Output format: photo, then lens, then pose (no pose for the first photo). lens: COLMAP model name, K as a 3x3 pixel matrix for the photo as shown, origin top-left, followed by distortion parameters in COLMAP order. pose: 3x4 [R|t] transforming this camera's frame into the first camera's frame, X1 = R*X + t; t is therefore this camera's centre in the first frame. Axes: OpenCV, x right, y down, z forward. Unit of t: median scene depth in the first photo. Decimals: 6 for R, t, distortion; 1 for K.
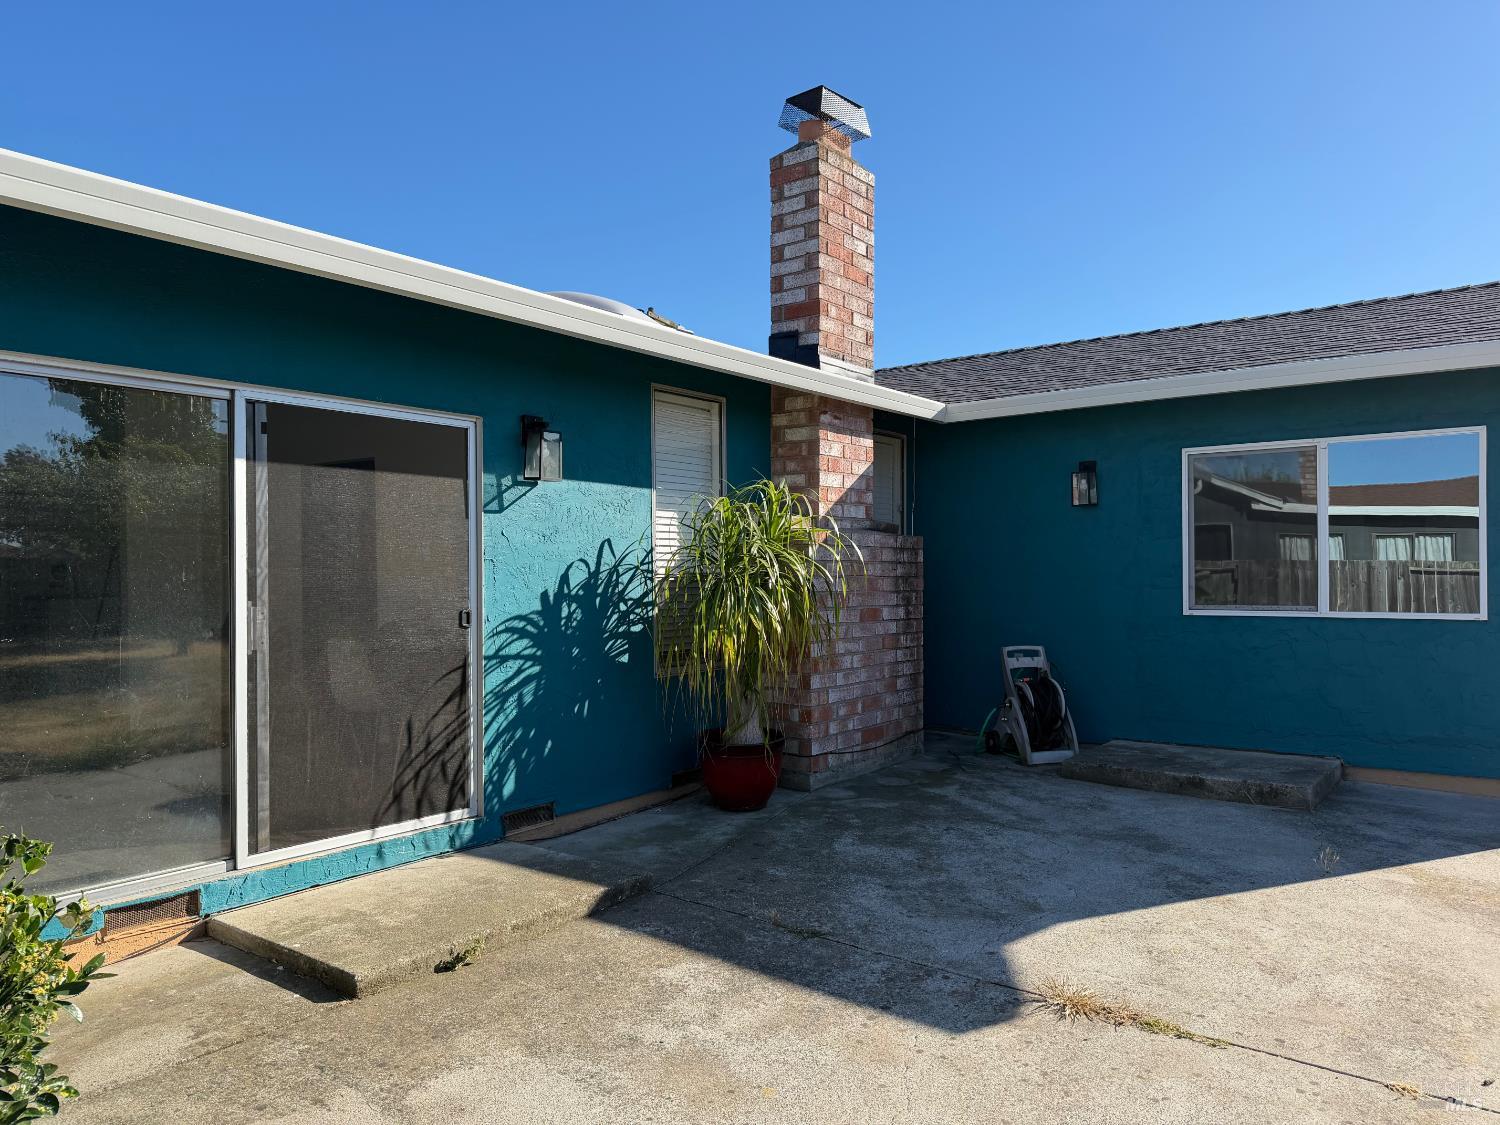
lens RADIAL K [[1057.4, 0, 750.0], [0, 1057.4, 562.5], [0, 0, 1]] dist [0.093161, -0.121405]
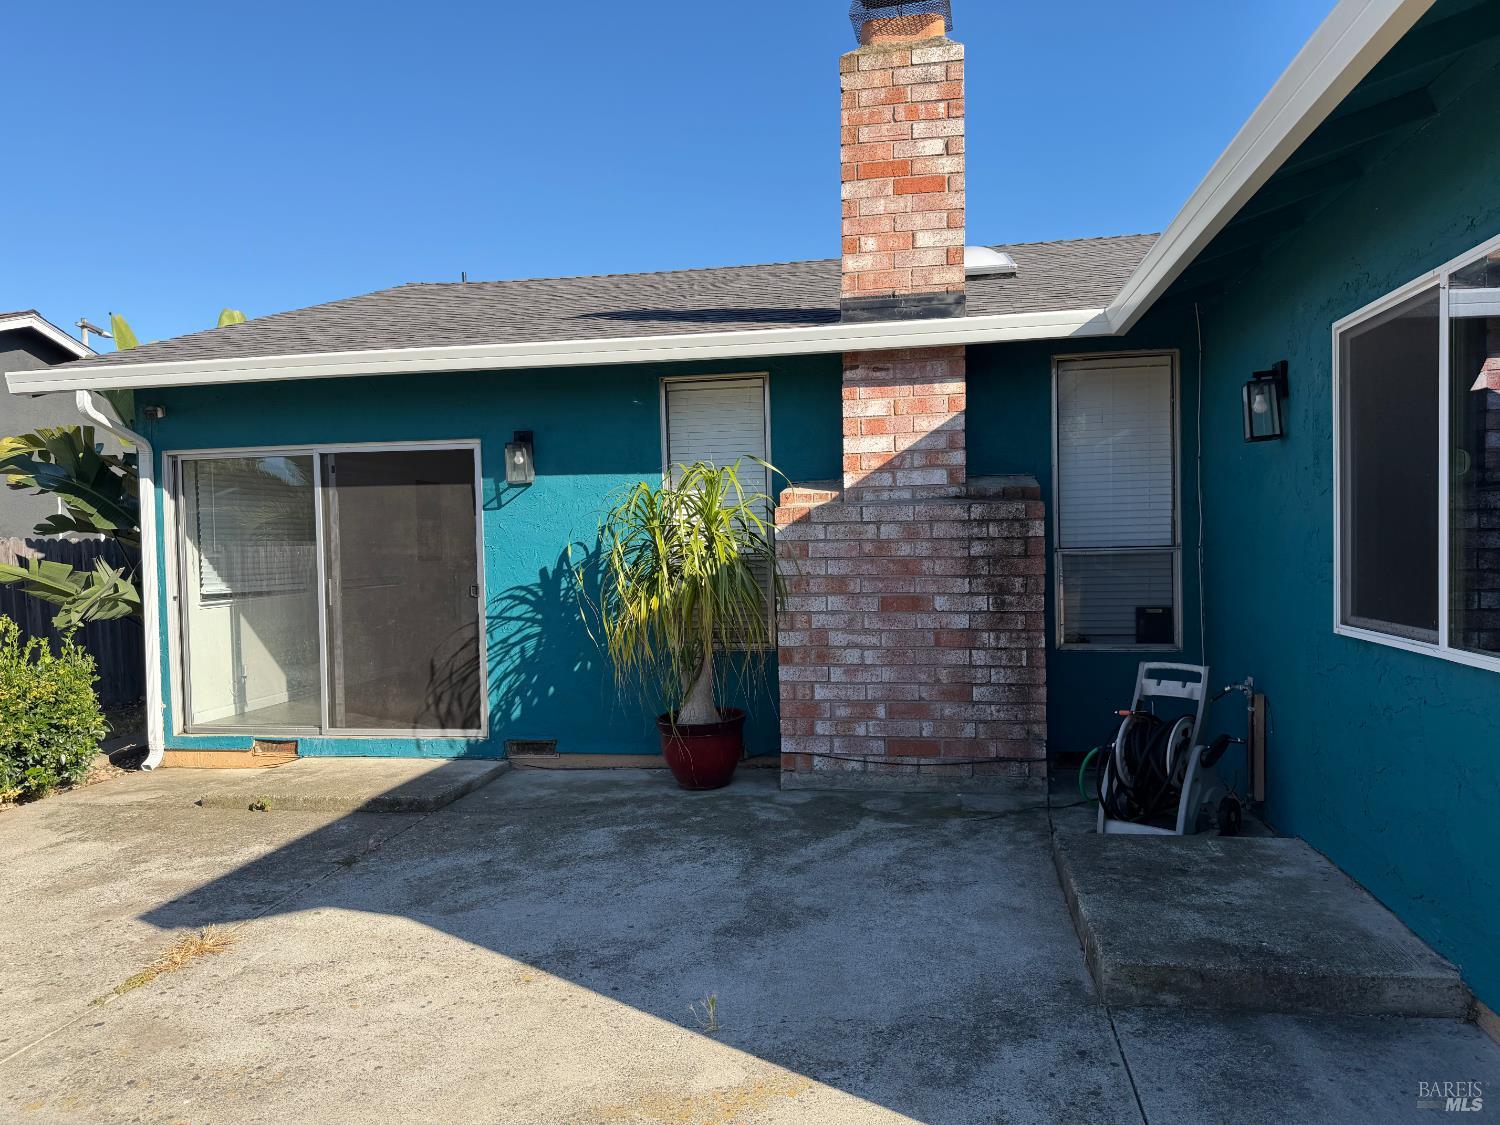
lens RADIAL K [[1053.7, 0, 750.0], [0, 1053.7, 562.5], [0, 0, 1]] dist [0.088934, -0.159935]
pose [[0.453702, 0.018321, -0.890965, 1.004366], [0.018828, 0.999368, 0.030137, -0.011719], [0.890955, -0.030448, 0.453070, 0.661935]]
